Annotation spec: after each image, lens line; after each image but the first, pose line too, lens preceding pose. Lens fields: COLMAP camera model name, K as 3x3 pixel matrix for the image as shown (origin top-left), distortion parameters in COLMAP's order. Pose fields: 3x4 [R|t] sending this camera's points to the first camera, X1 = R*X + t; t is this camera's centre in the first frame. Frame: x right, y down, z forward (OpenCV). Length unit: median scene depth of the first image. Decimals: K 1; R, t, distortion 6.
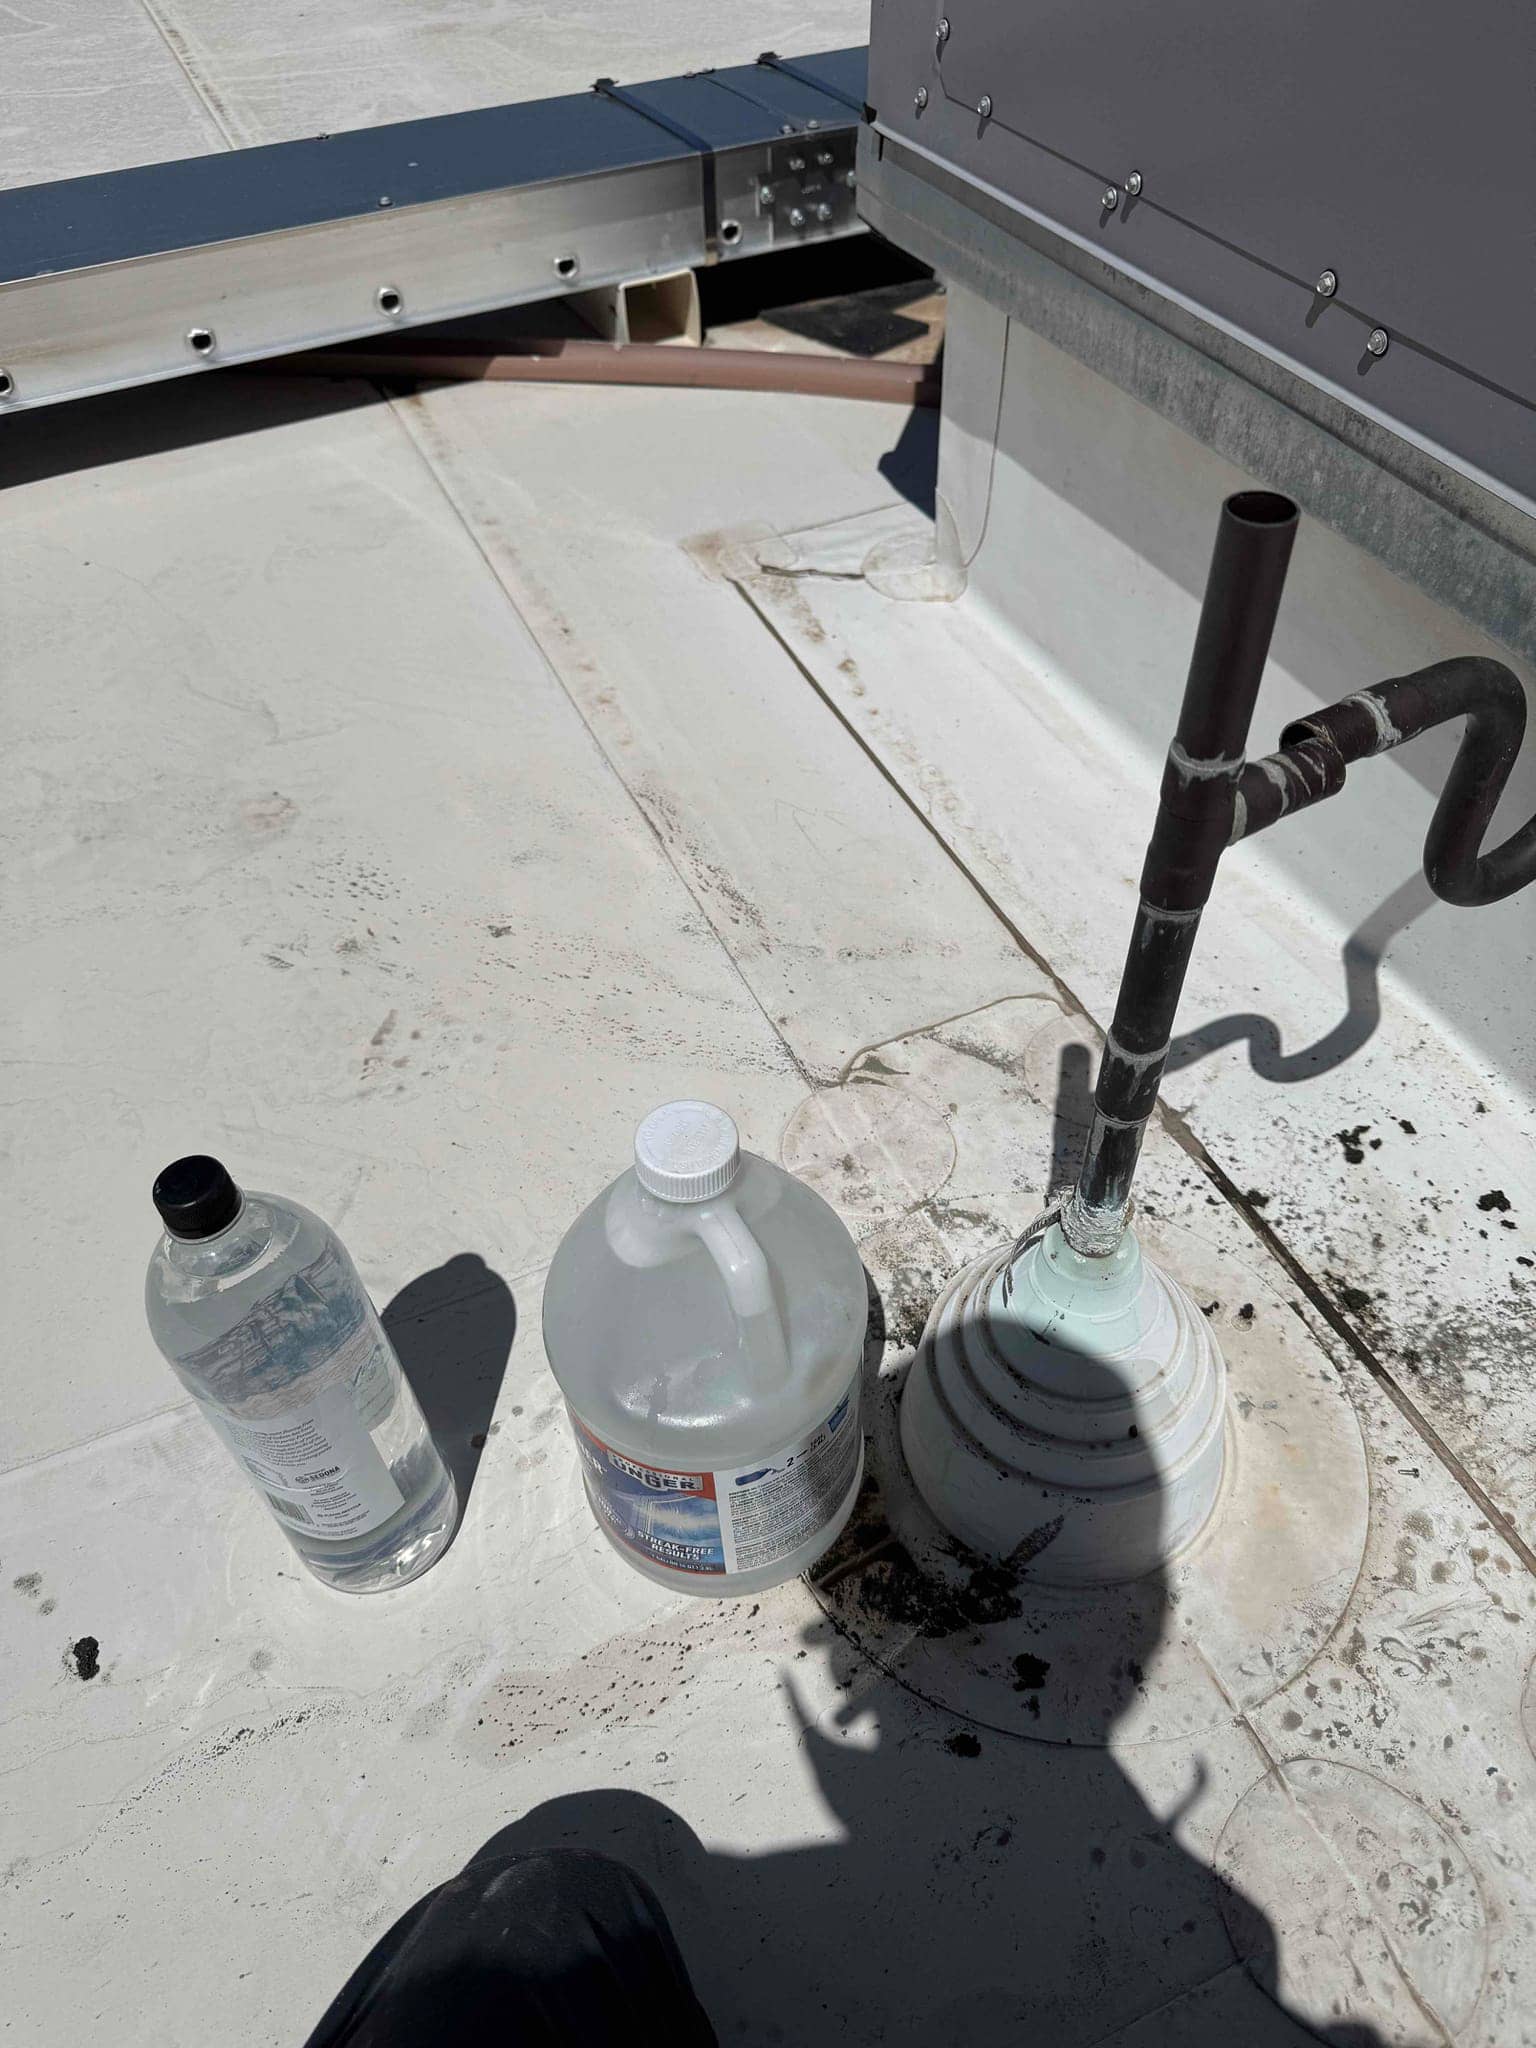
lens RADIAL K [[1577.4, 0, 762.8], [0, 1577.4, 1013.4], [0, 0, 1]] dist [0.000880, -0.006755]
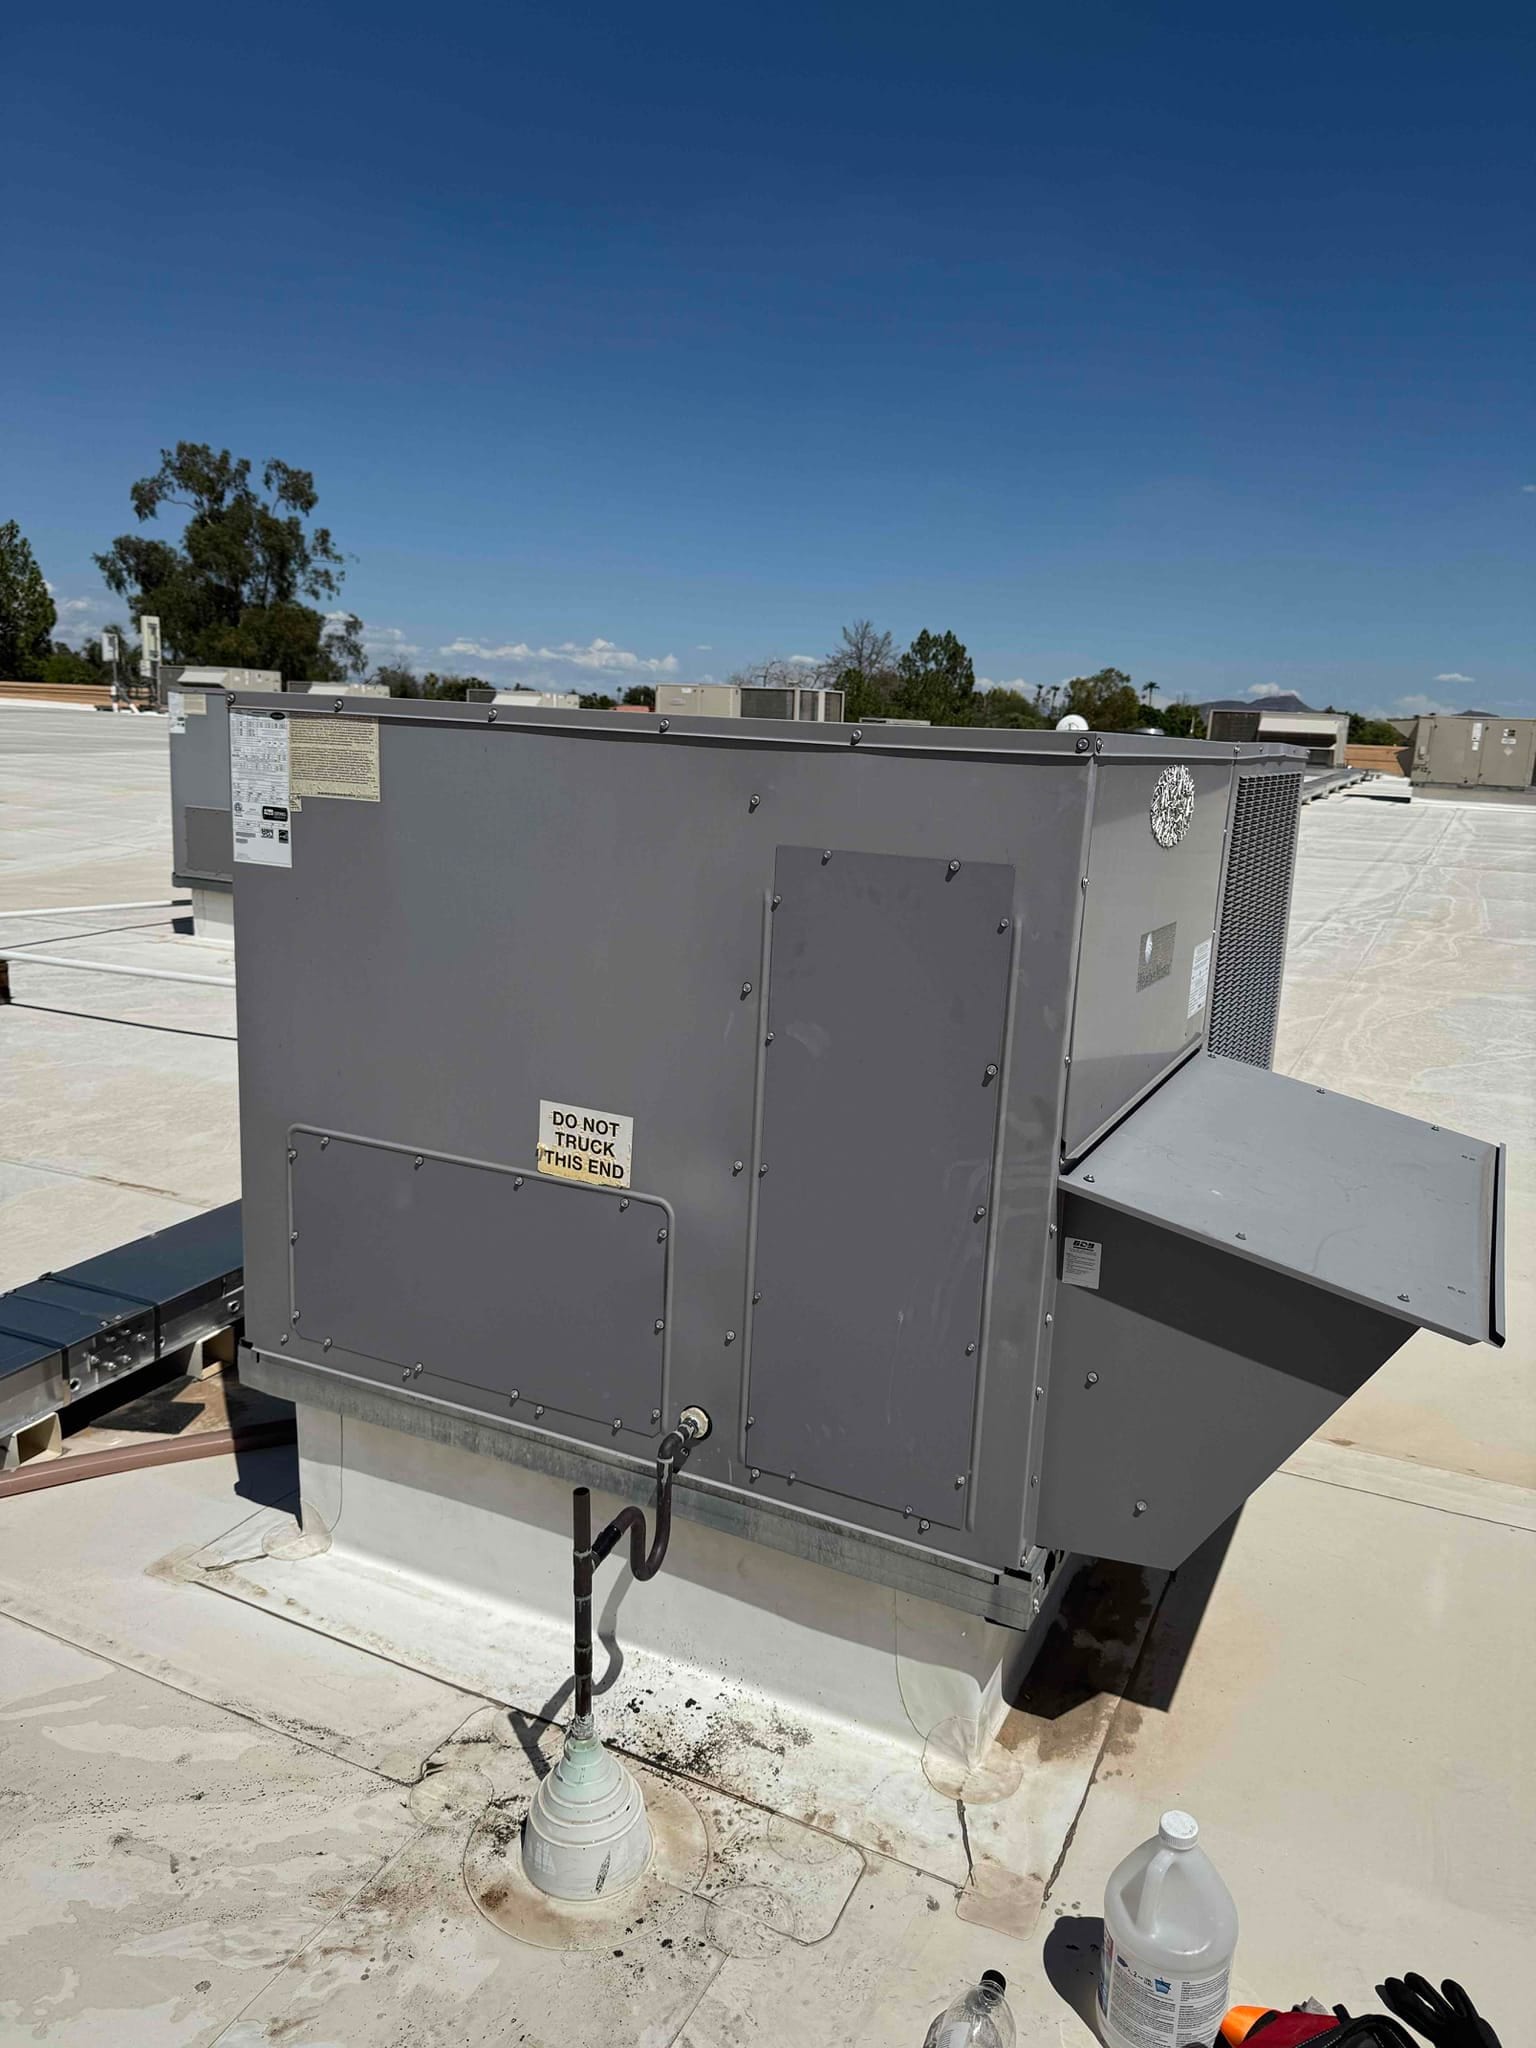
lens RADIAL K [[1451.4, 0, 764.1], [0, 1451.4, 1035.1], [0, 0, 1]] dist [-0.000690, 0.000379]
pose [[0.774549, -0.104324, 0.623852, -0.706166], [0.415257, 0.827850, -0.377128, 0.141767], [-0.477112, 0.551163, 0.684531, -1.118216]]
